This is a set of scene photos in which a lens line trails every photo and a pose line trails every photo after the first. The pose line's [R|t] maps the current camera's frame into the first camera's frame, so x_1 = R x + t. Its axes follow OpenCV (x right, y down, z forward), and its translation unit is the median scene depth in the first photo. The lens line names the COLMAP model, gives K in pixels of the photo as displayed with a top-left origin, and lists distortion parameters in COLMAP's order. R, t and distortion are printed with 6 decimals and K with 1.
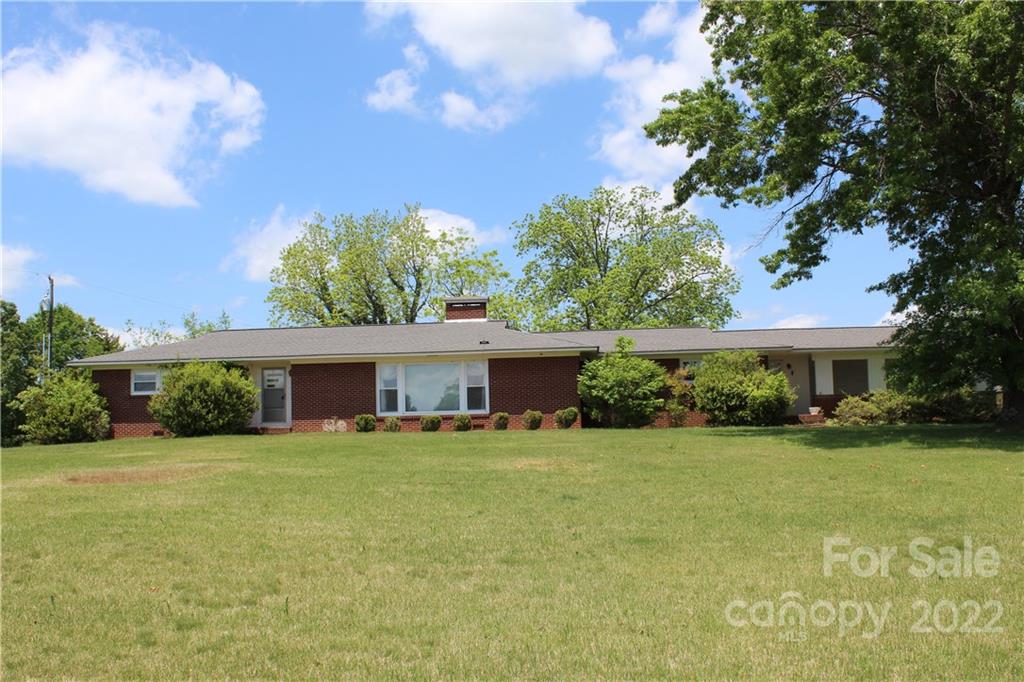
lens RADIAL K [[982.1, 0, 510.5], [0, 982.1, 356.0], [0, 0, 1]] dist [-0.141472, 0.148116]
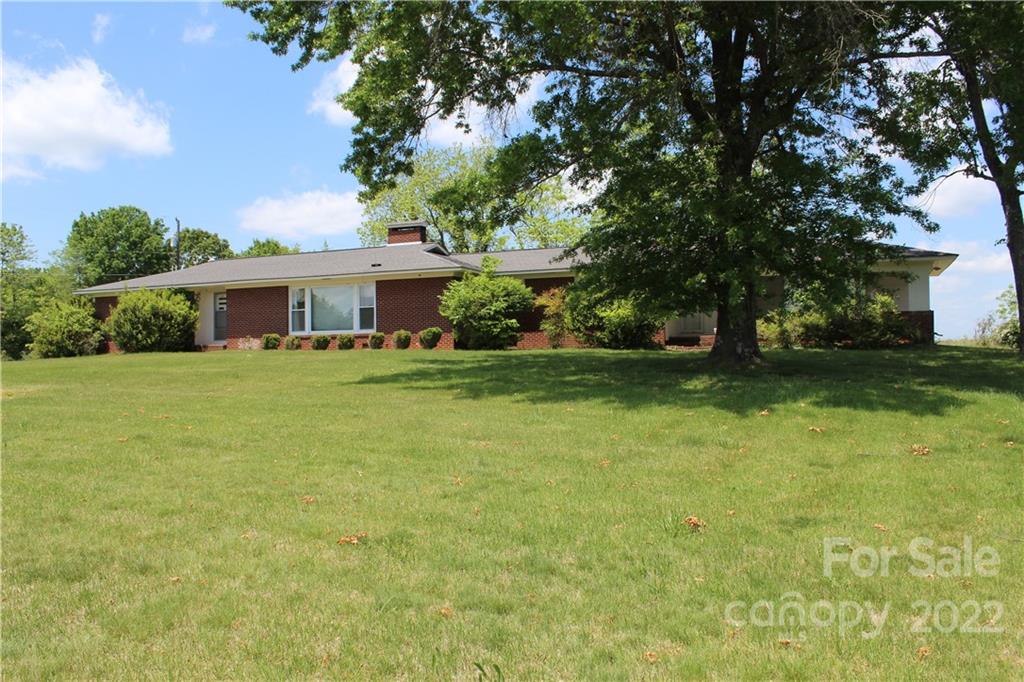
lens RADIAL K [[853.3, 0, 513.7], [0, 853.3, 353.9], [0, 0, 1]] dist [-0.160432, 0.141020]
pose [[0.941271, 0.012193, -0.337432, 0.421906], [0.019109, 0.995822, 0.089291, 0.002623], [0.337111, -0.090495, 0.937106, 0.197805]]
